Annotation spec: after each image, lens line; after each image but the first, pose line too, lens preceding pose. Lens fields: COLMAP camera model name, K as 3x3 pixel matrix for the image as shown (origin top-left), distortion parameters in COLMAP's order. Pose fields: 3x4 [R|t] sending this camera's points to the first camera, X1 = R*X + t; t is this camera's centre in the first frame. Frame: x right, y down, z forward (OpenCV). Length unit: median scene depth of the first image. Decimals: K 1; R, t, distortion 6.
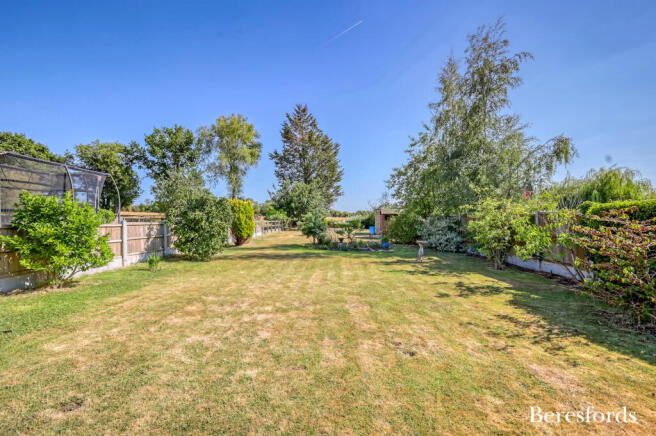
lens RADIAL K [[289.9, 0, 323.5], [0, 289.9, 221.3], [0, 0, 1]] dist [0.002368, 0.000452]
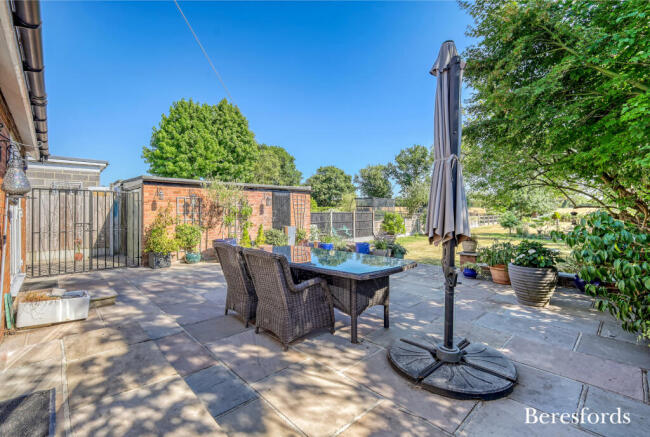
lens RADIAL K [[287.2, 0, 319.6], [0, 287.2, 213.5], [0, 0, 1]] dist [0.002368, 0.000452]
pose [[0.717078, 0.001107, -0.696992, 0.122052], [0.003643, 0.999979, 0.005336, -0.014434], [0.696983, -0.006366, 0.717059, -0.306252]]
